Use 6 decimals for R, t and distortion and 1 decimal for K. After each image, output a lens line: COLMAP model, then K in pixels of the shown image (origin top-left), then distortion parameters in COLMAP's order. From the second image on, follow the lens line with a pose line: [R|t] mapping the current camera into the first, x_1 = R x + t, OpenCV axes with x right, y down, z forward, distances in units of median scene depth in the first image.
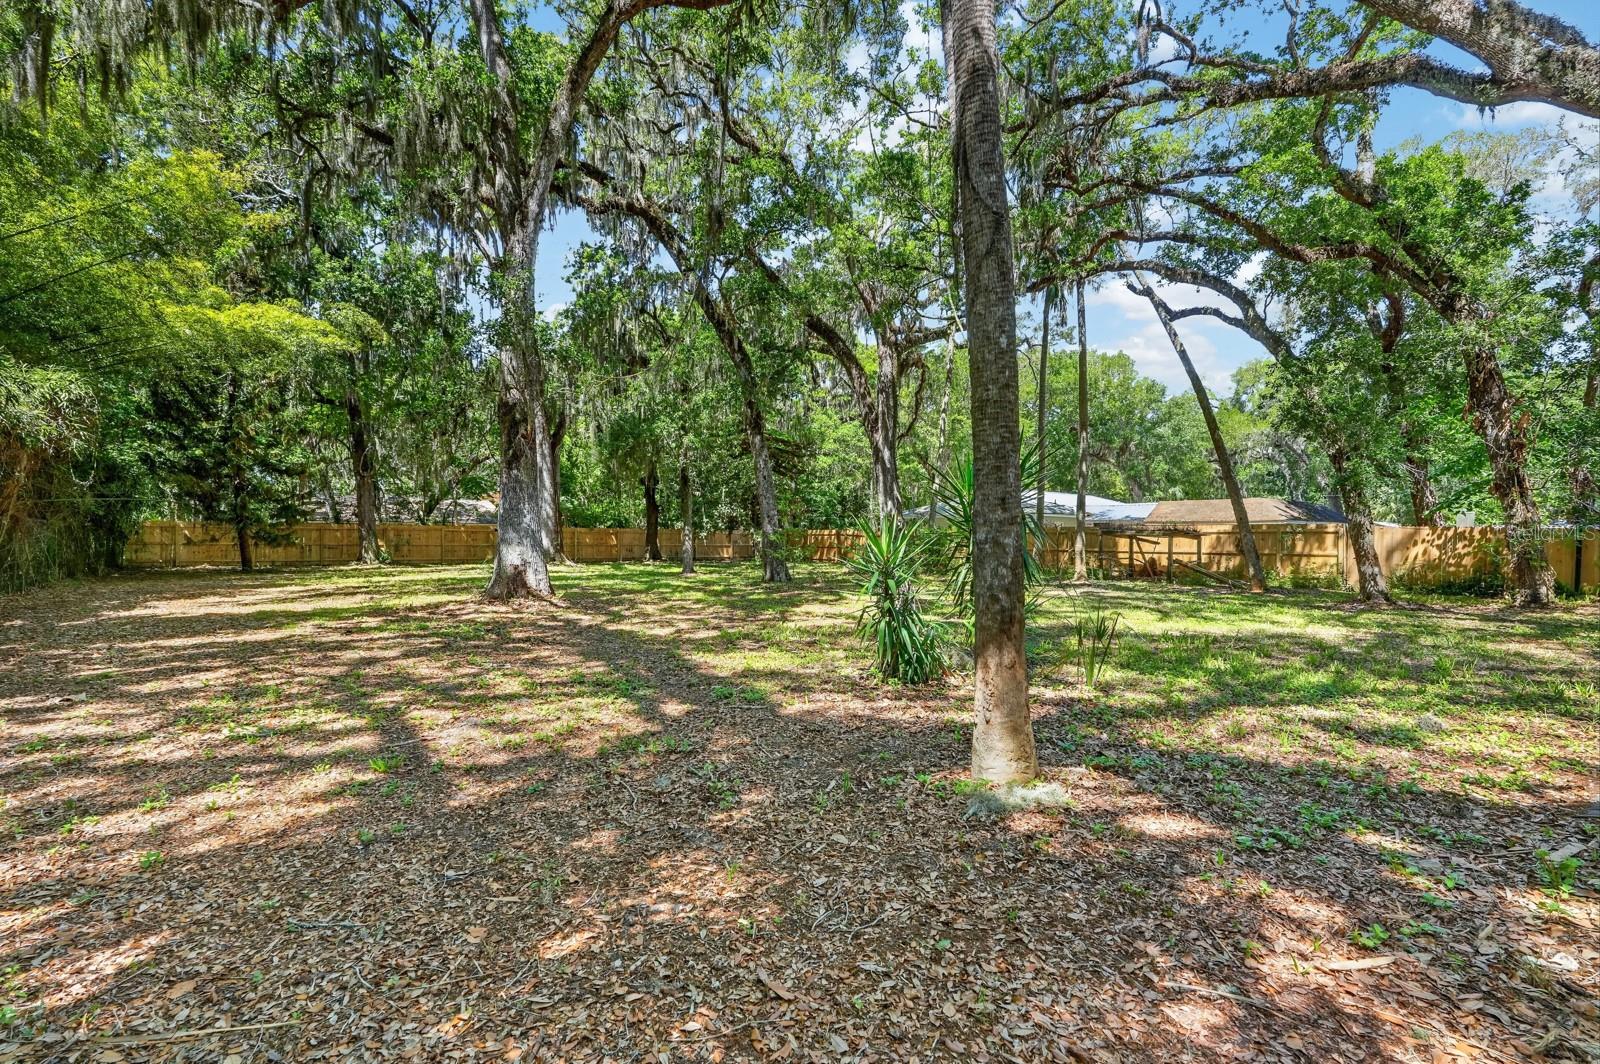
lens RADIAL K [[710.9, 0, 800.0], [0, 710.9, 532.0], [0, 0, 1]] dist [-0.011706, 0.010890]
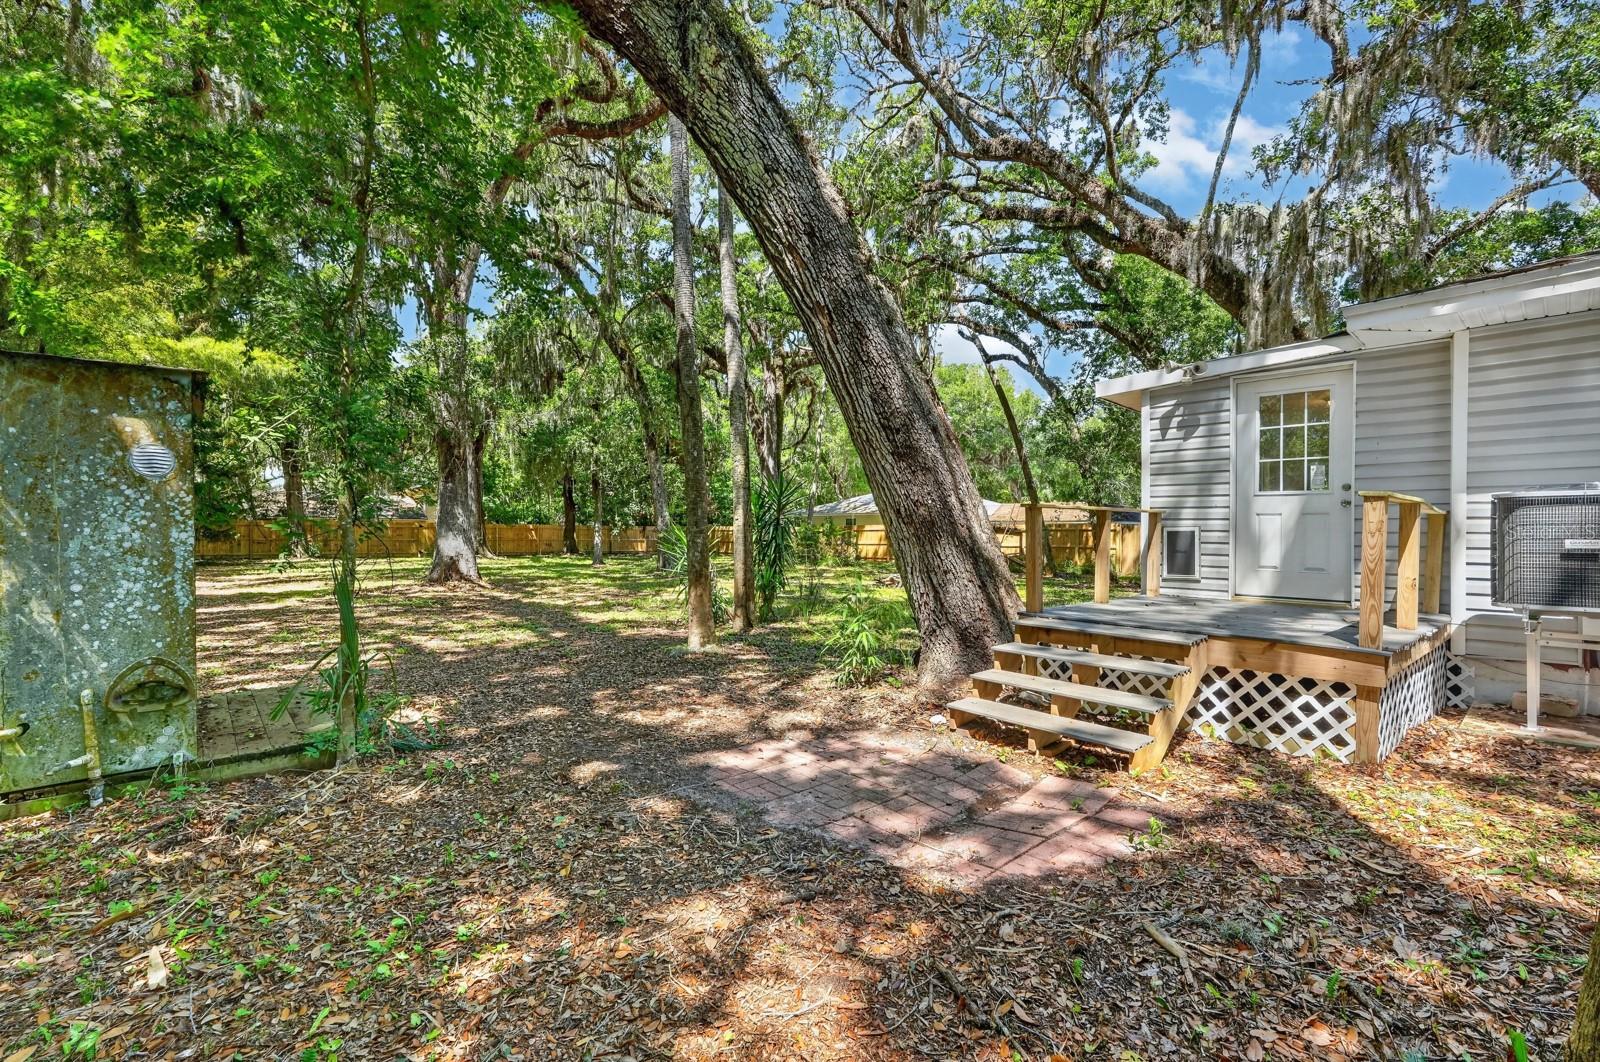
lens RADIAL K [[710.9, 0, 800.0], [0, 710.9, 531.0], [0, 0, 1]] dist [-0.011706, 0.010890]
pose [[0.995138, 0.001970, 0.098467, 0.069025], [-0.002580, 0.999978, 0.006067, -0.005627], [-0.098453, -0.006292, 0.995122, -0.227389]]
